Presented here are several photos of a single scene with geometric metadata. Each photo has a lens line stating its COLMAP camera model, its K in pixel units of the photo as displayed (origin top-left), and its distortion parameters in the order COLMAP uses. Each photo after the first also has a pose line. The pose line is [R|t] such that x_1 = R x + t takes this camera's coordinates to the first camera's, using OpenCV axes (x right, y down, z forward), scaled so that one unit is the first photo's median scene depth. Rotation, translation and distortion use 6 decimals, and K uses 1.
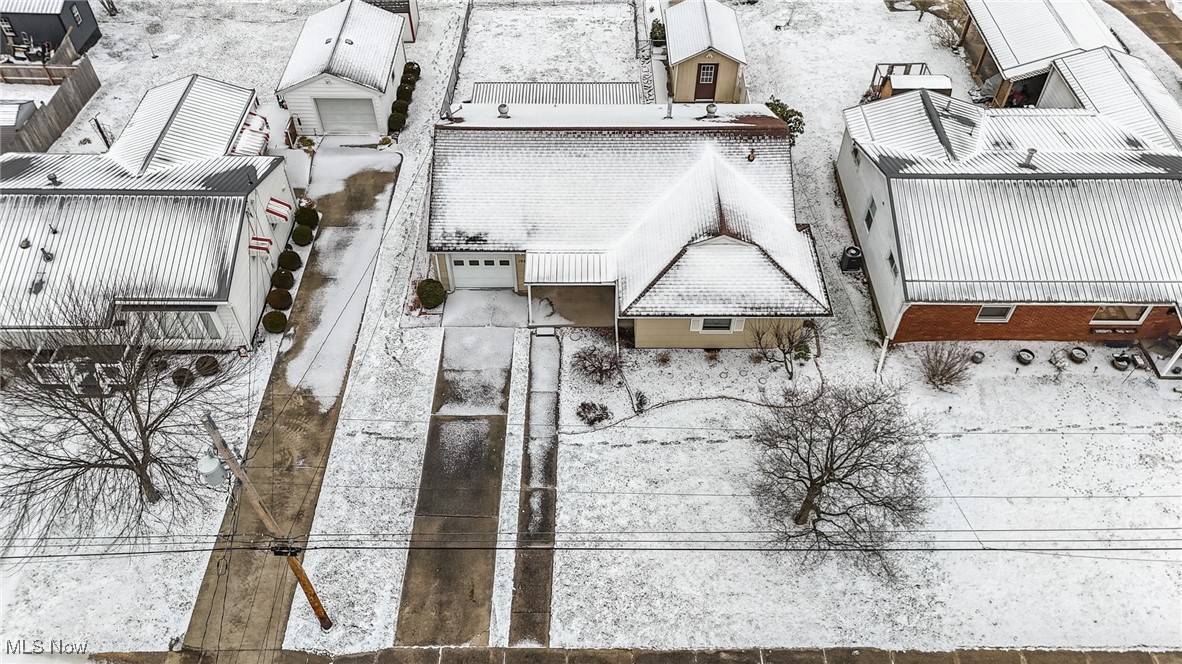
lens RADIAL K [[868.1, 0, 590.9], [0, 868.1, 328.4], [0, 0, 1]] dist [0.072442, -0.061753]
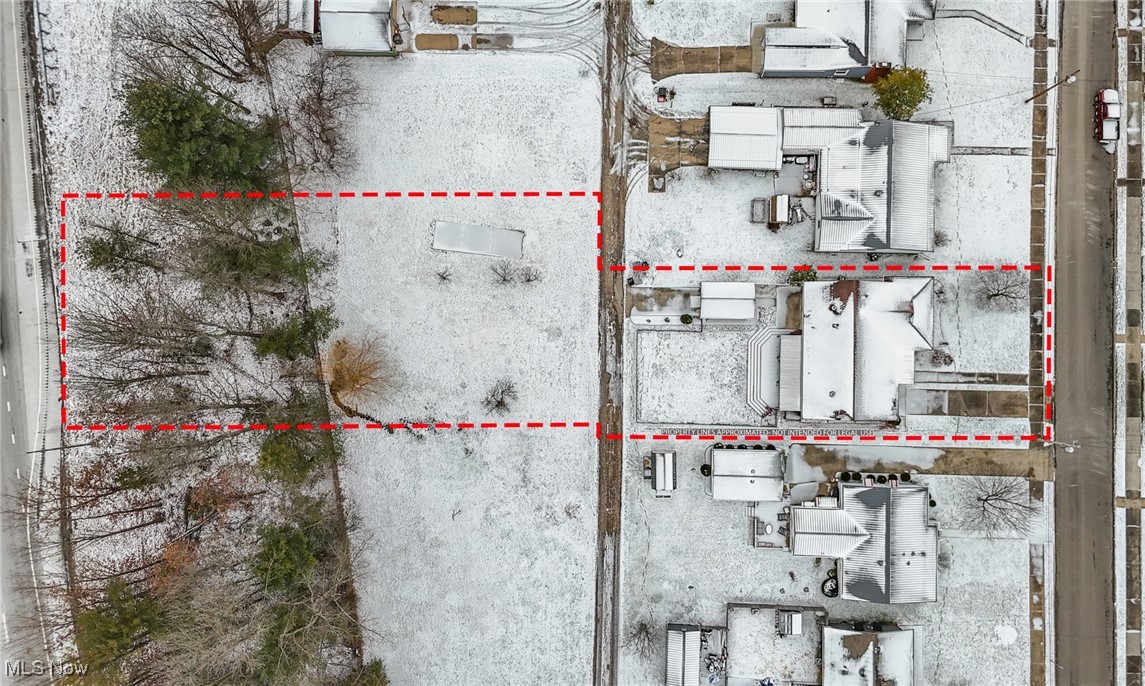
lens RADIAL K [[886.0, 0, 598.7], [0, 886.0, 339.6], [0, 0, 1]] dist [0.076610, -0.079664]
pose [[0.020025, -0.999333, 0.030526, -0.042499], [0.756042, 0.035114, 0.653581, -2.701806], [-0.654217, 0.009991, 0.756241, -0.498393]]
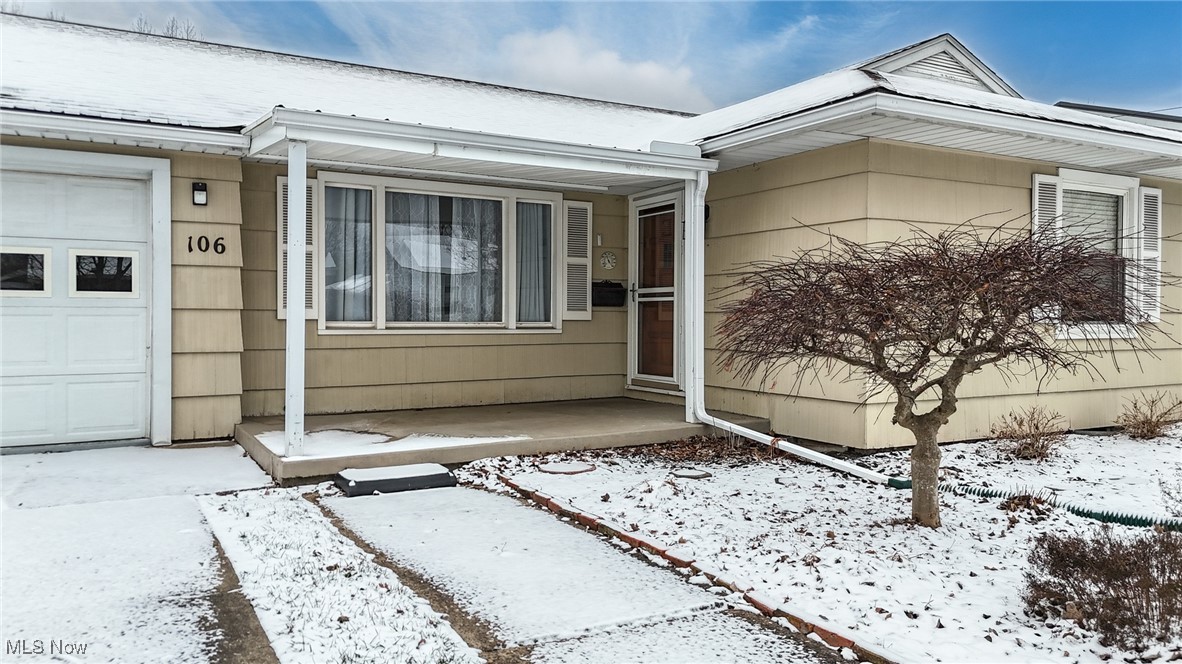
lens RADIAL K [[875.3, 0, 591.0], [0, 875.3, 332.0], [0, 0, 1]] dist [0.071108, -0.058600]
pose [[0.875637, -0.007827, 0.482907, -0.108893], [0.355011, 0.688348, -0.632570, 0.114491], [-0.327457, 0.725339, 0.605521, 0.914808]]
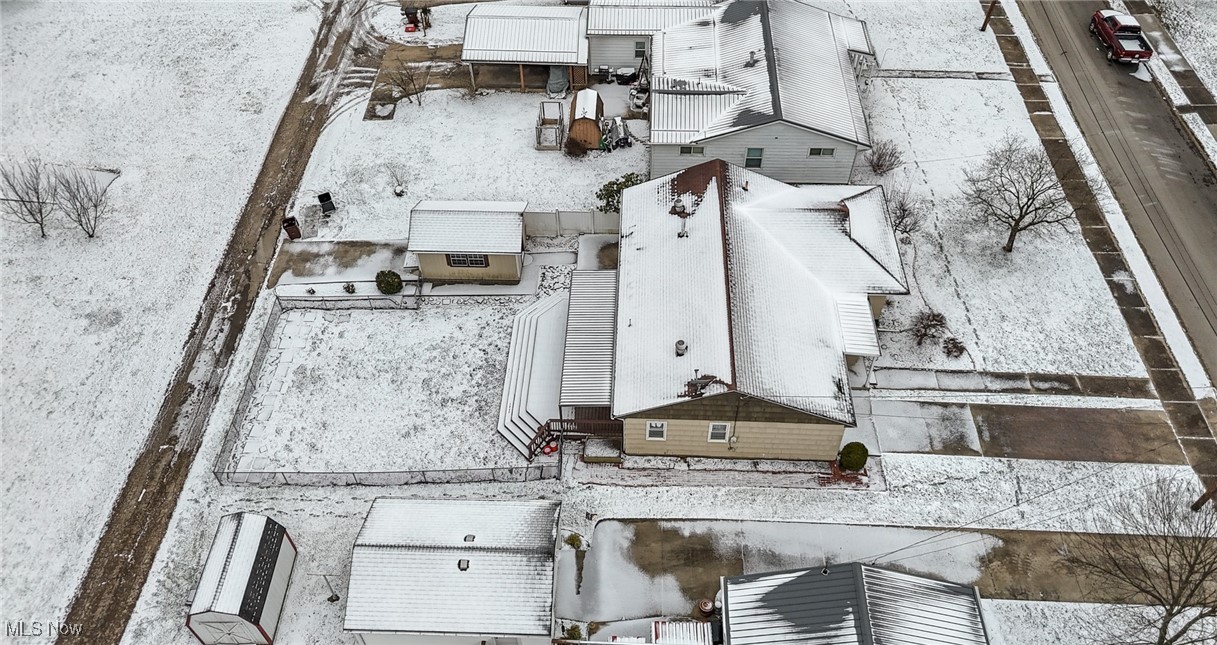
lens RADIAL K [[883.1, 0, 608.6], [0, 883.1, 309.2], [0, 0, 1]] dist [0.084485, -0.079392]
pose [[0.038396, -0.743630, 0.667488, -0.841274], [0.742223, 0.468467, 0.479211, -0.924283], [-0.669052, 0.477026, 0.569927, 0.545875]]
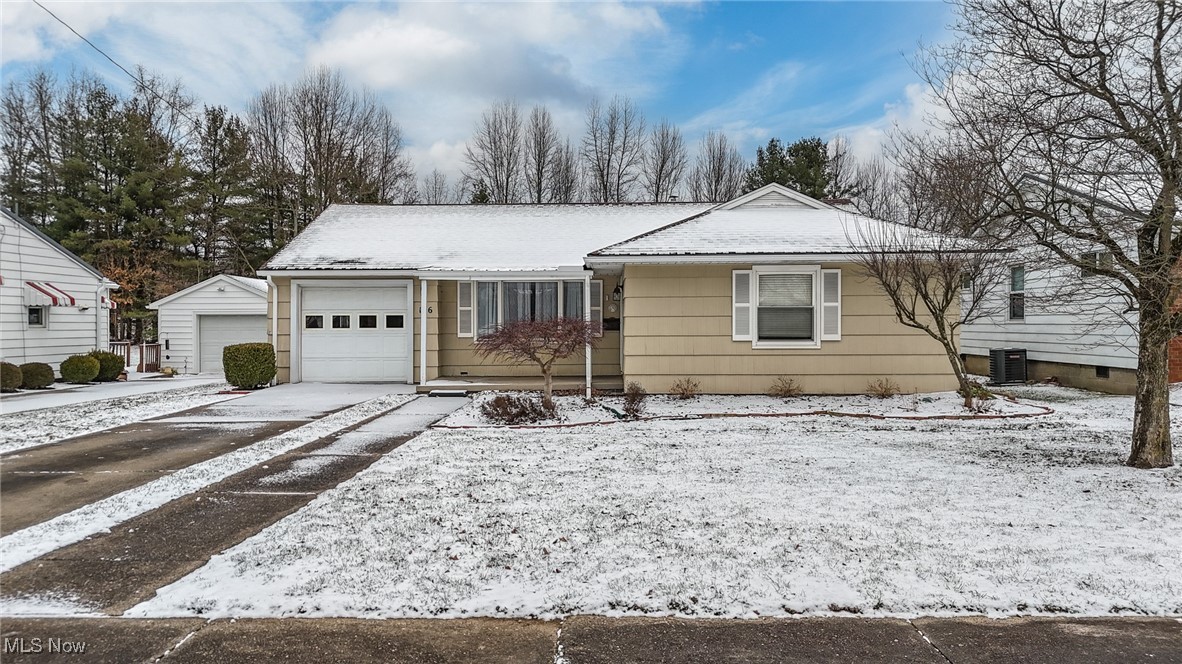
lens RADIAL K [[868.1, 0, 590.9], [0, 868.1, 328.4], [0, 0, 1]] dist [0.072442, -0.061753]
pose [[0.999661, -0.004736, -0.025616, 0.046773], [-0.015484, 0.682740, -0.730497, 0.369372], [0.020949, 0.730646, 0.682435, 0.666720]]
